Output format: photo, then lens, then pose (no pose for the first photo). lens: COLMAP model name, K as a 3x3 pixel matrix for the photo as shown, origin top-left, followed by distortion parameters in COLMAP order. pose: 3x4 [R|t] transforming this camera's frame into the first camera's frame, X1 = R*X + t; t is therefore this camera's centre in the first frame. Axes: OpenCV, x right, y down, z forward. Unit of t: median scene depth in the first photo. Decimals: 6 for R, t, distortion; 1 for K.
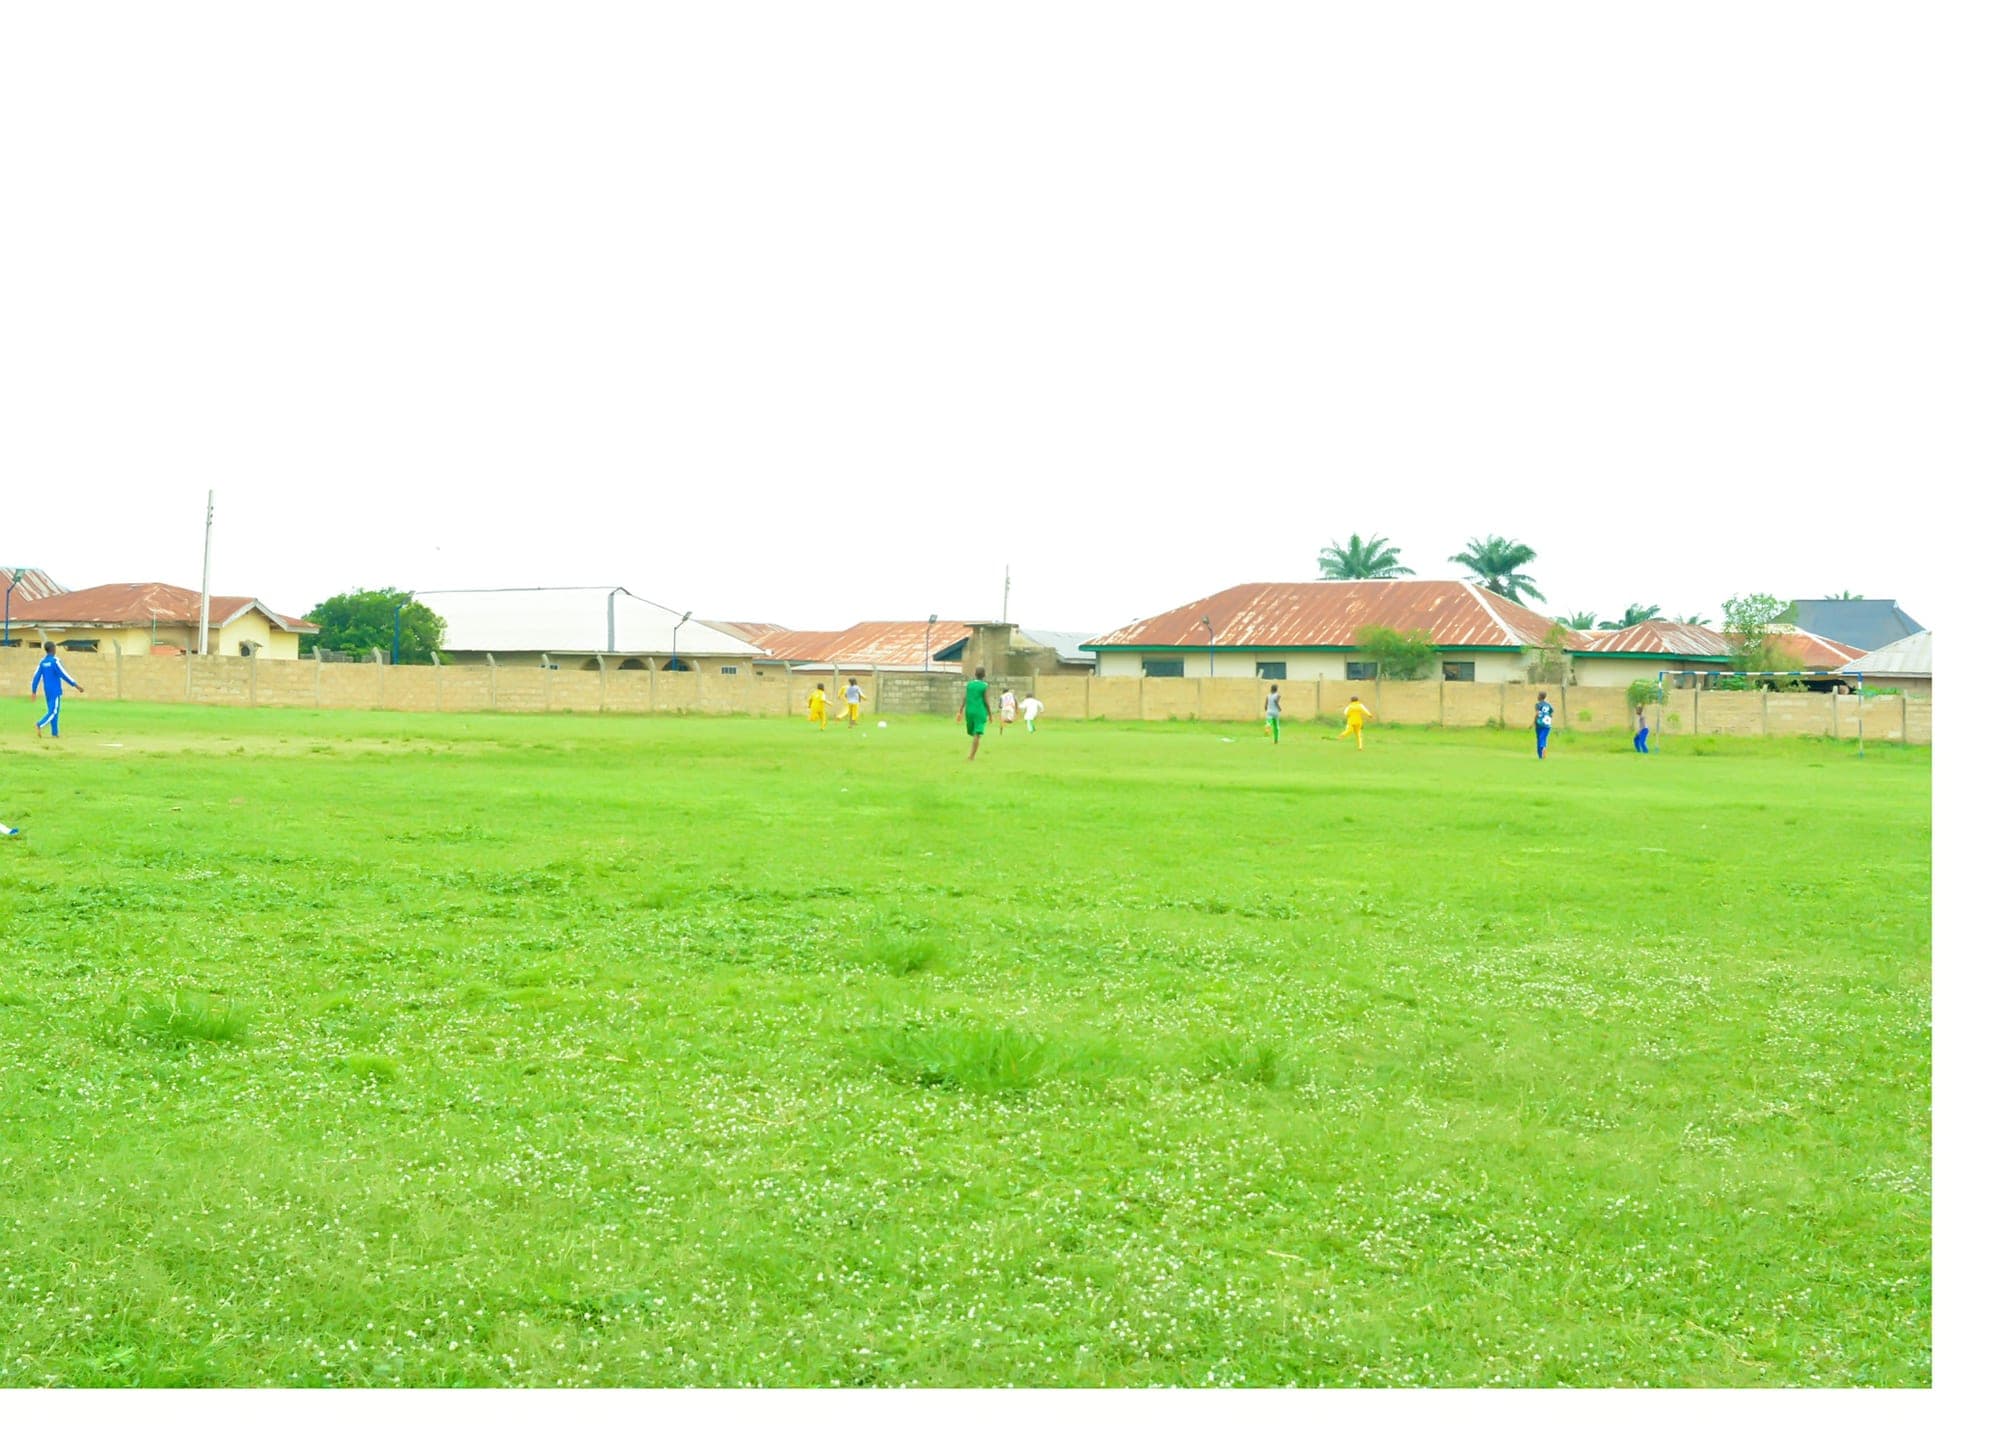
lens RADIAL K [[3033.7, 0, 964.4], [0, 3033.7, 718.9], [0, 0, 1]] dist [-0.130967, 0.070512]
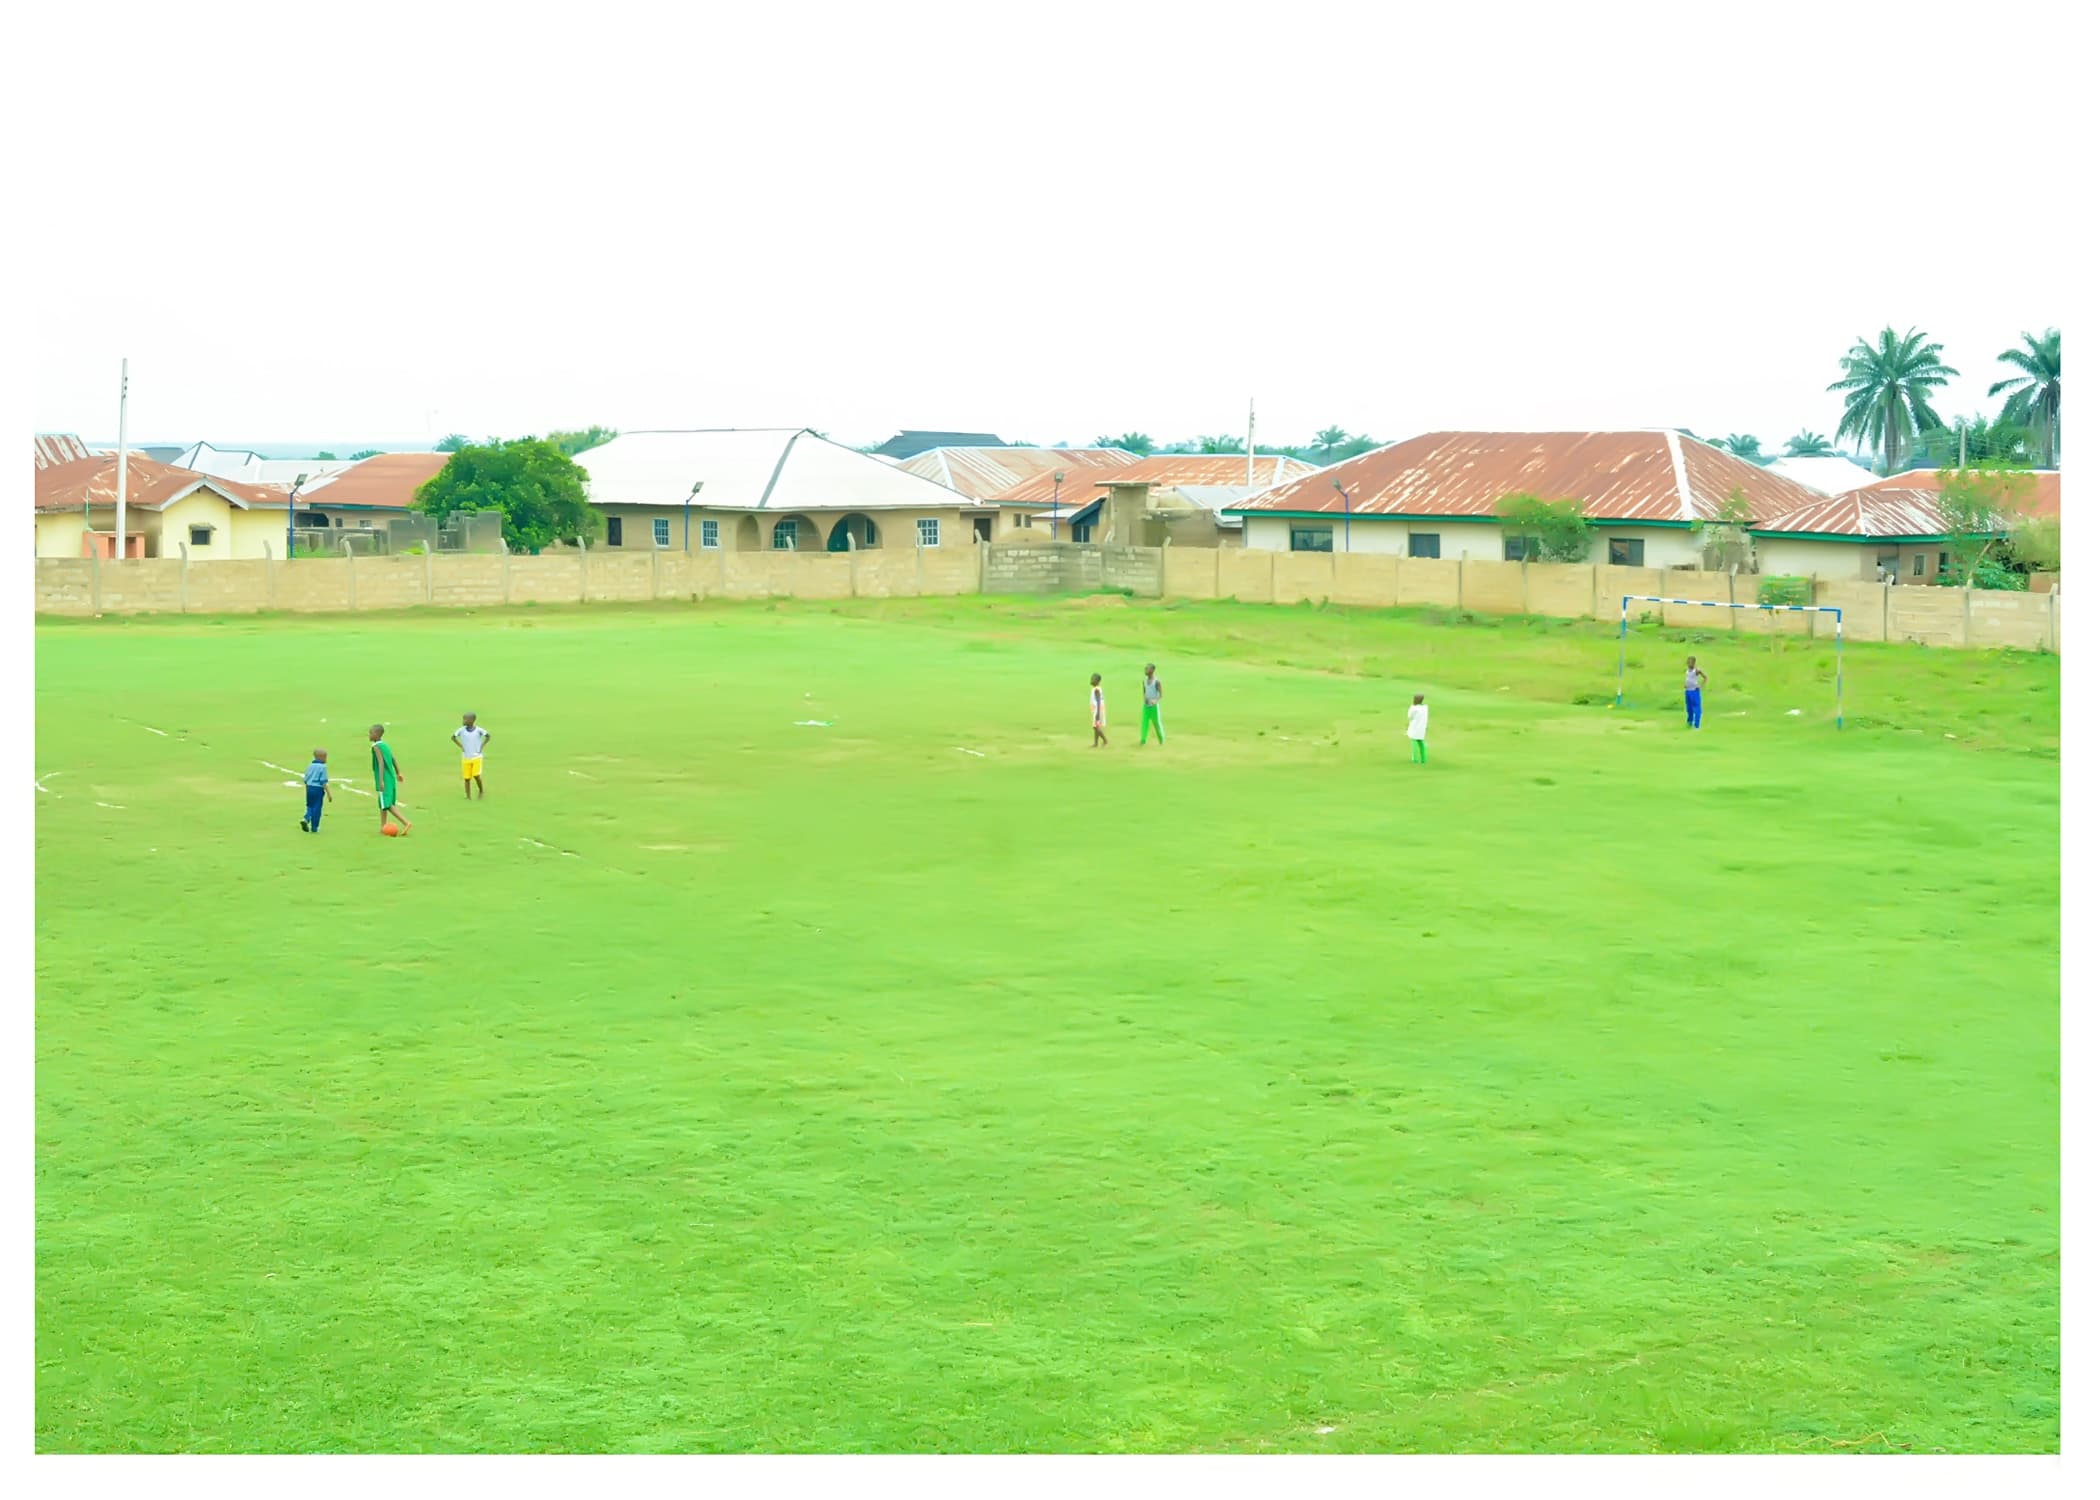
lens RADIAL K [[3185.4, 0, 1012.6], [0, 3185.4, 754.6], [0, 0, 1]] dist [-0.130967, 0.070512]
pose [[0.966645, 0.017513, -0.255519, 0.123629], [0.004653, 0.996294, 0.085889, -0.019390], [0.256076, -0.084213, 0.962981, 0.081979]]
